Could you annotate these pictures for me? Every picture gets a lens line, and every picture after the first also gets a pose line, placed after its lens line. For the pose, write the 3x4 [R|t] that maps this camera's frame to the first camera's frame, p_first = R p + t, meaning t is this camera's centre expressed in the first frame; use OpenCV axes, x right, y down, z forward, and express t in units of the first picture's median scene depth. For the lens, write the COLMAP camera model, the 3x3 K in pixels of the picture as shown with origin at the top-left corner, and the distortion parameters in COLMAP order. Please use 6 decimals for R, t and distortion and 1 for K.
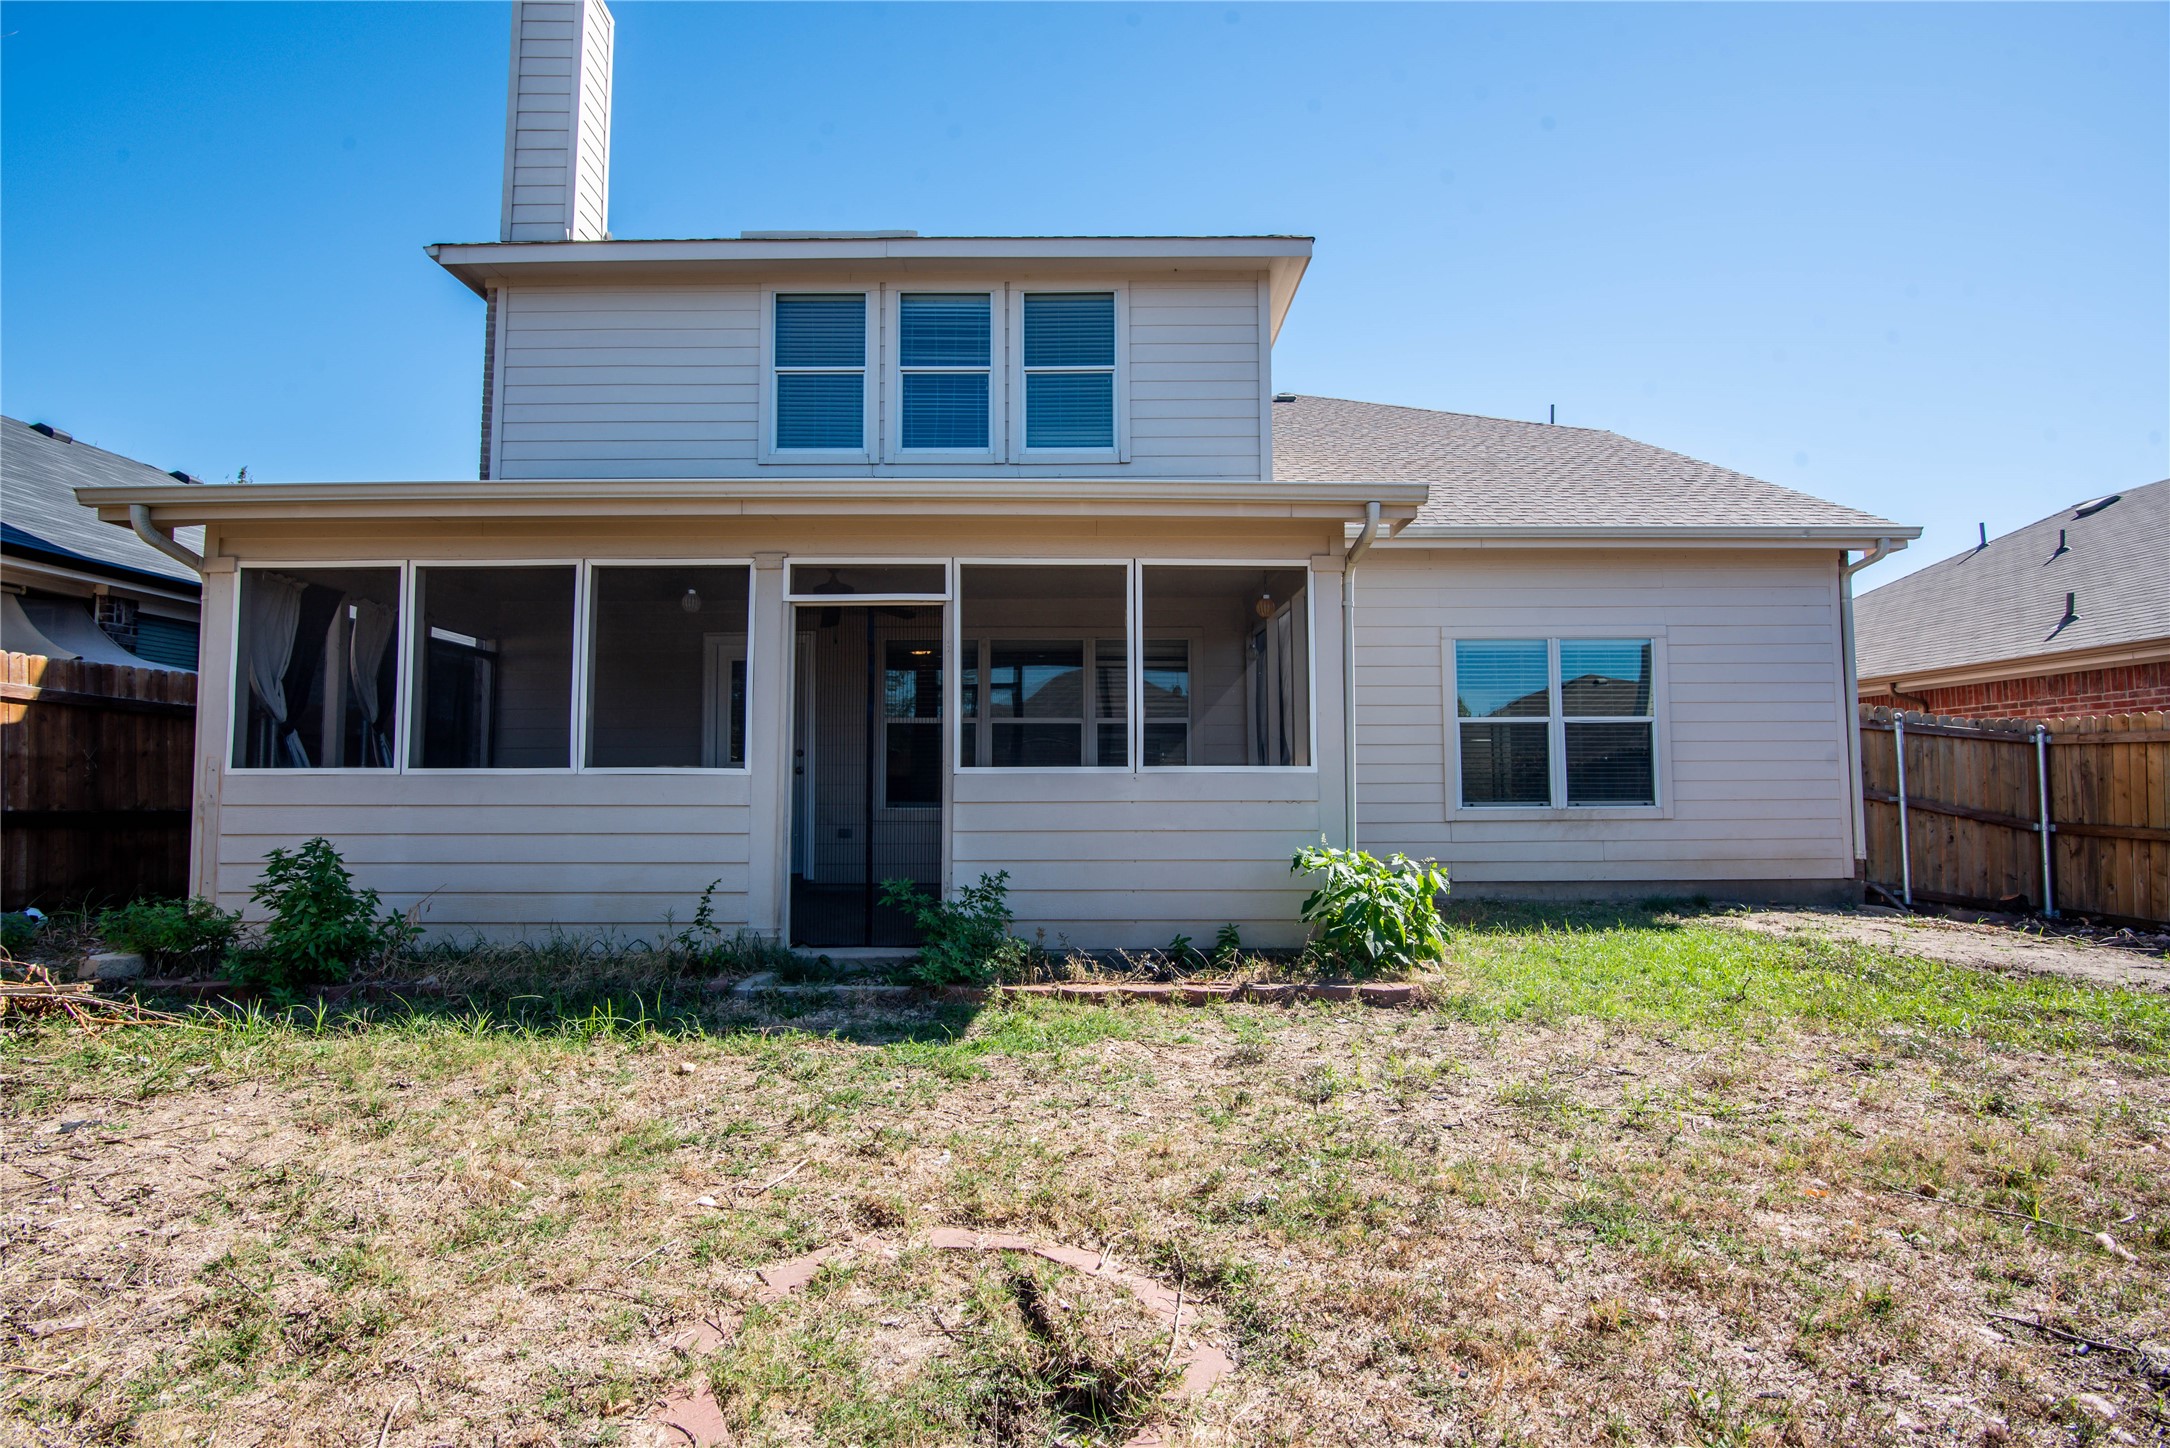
lens RADIAL K [[1069.6, 0, 1080.2], [0, 1069.6, 723.9], [0, 0, 1]] dist [-0.018857, 0.000964]
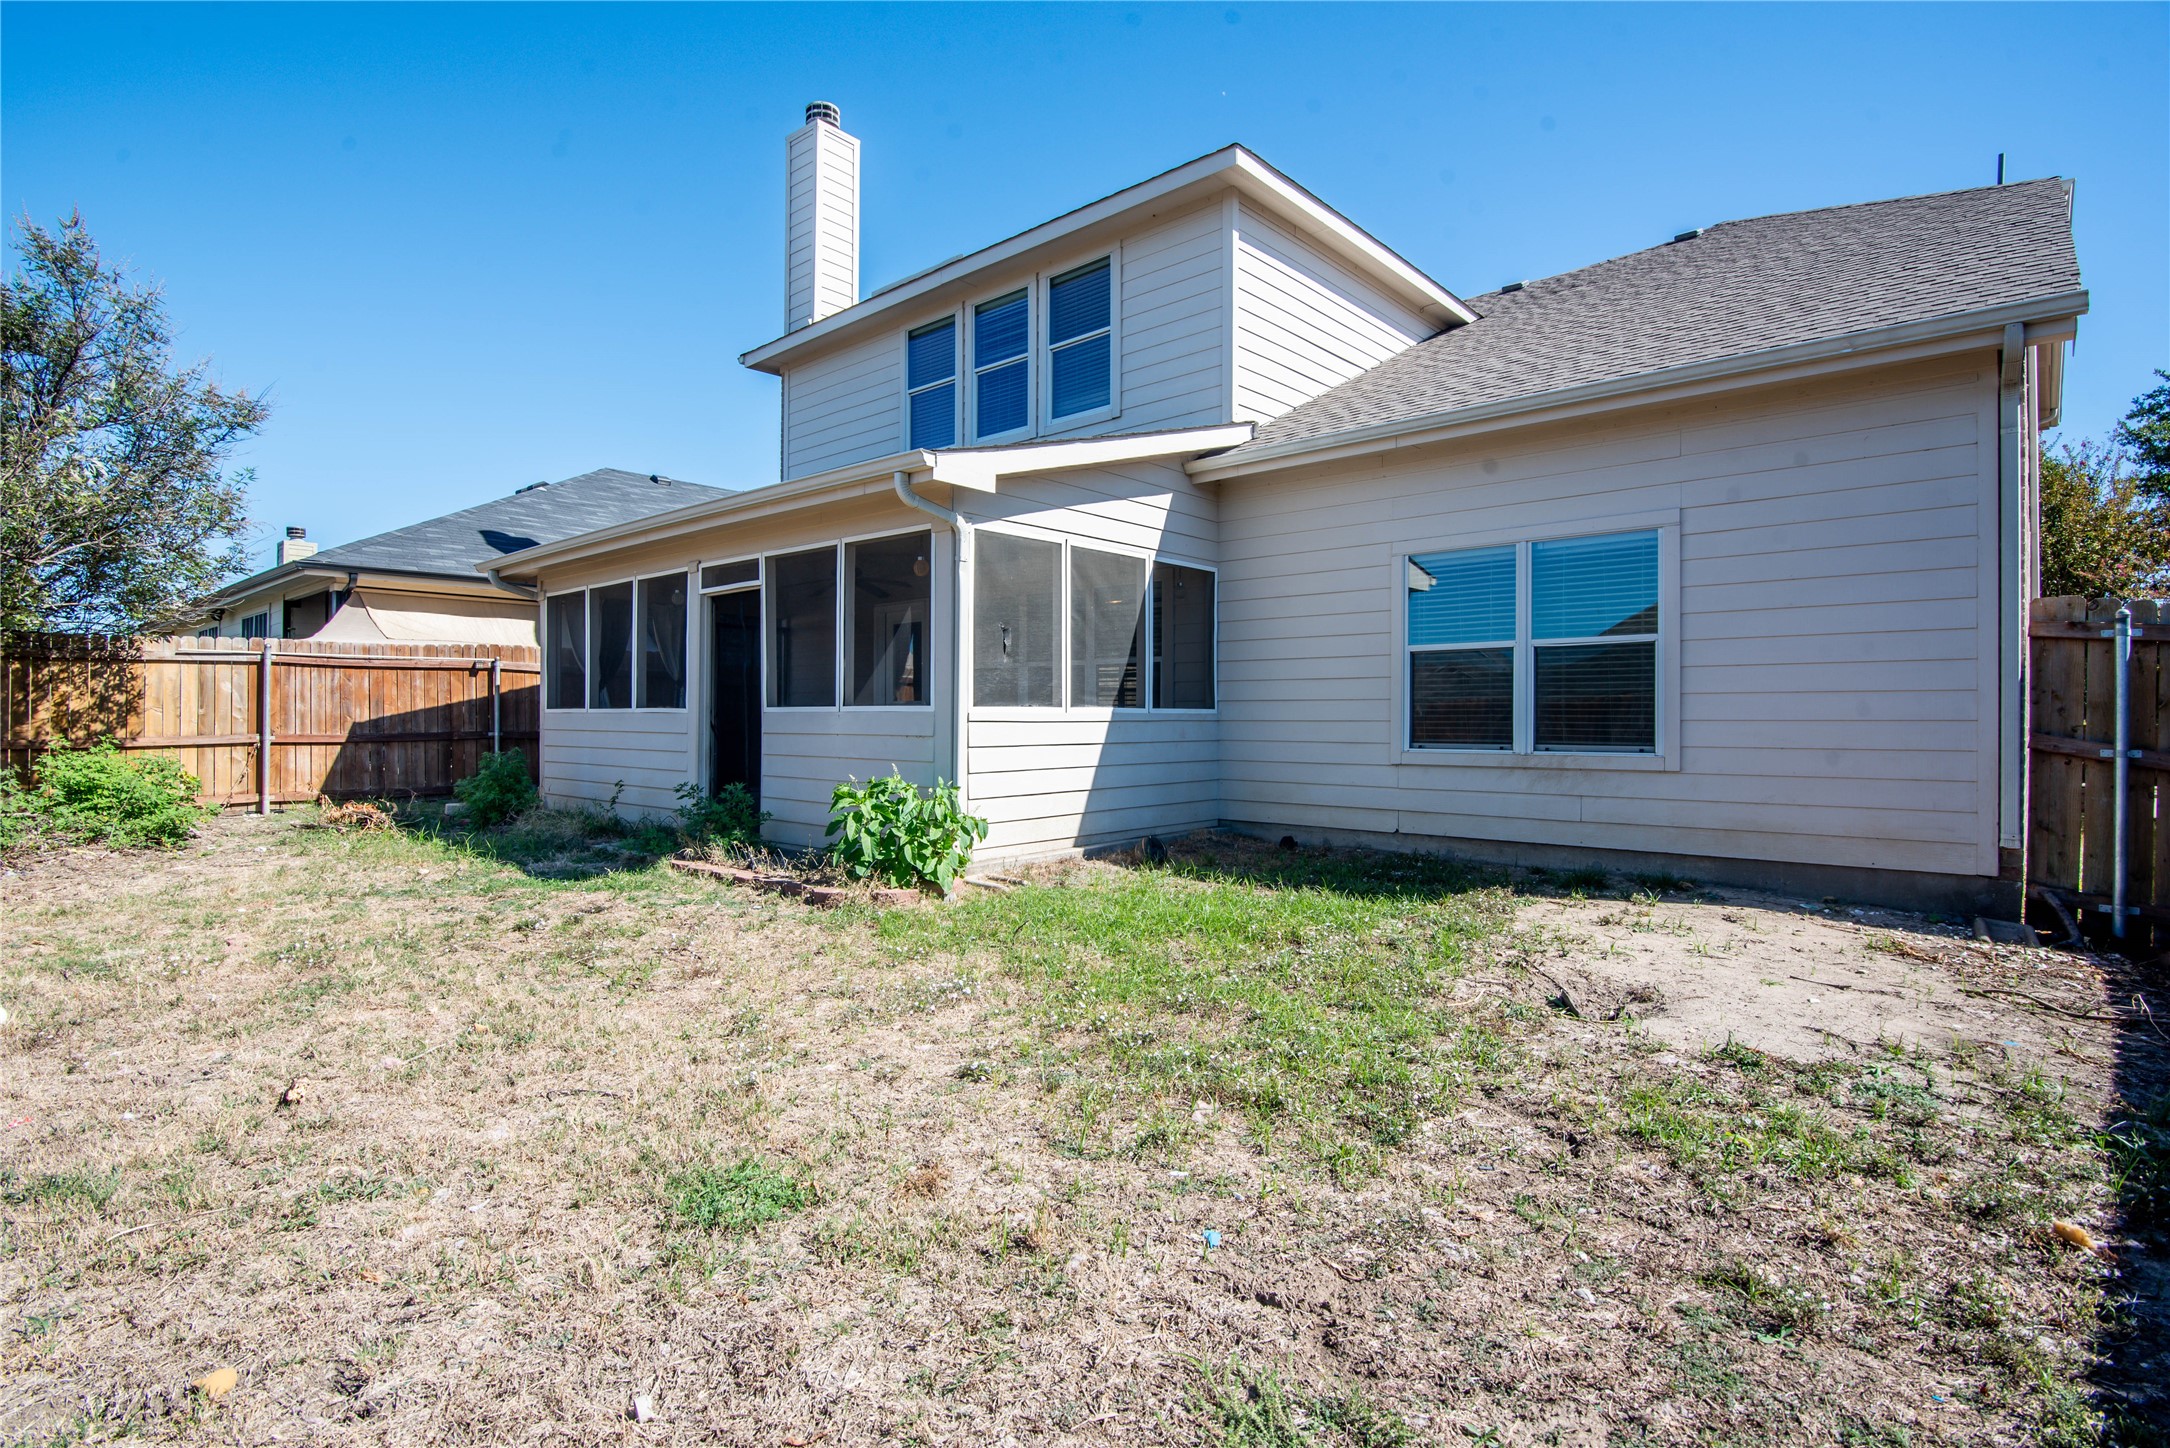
lens RADIAL K [[1069.6, 0, 1077.2], [0, 1069.6, 720.9], [0, 0, 1]] dist [-0.018857, 0.000964]
pose [[0.748032, 0.006645, -0.663629, 0.733021], [0.033693, 0.998280, 0.047974, 0.003891], [0.662807, -0.058246, 0.746522, 0.169218]]
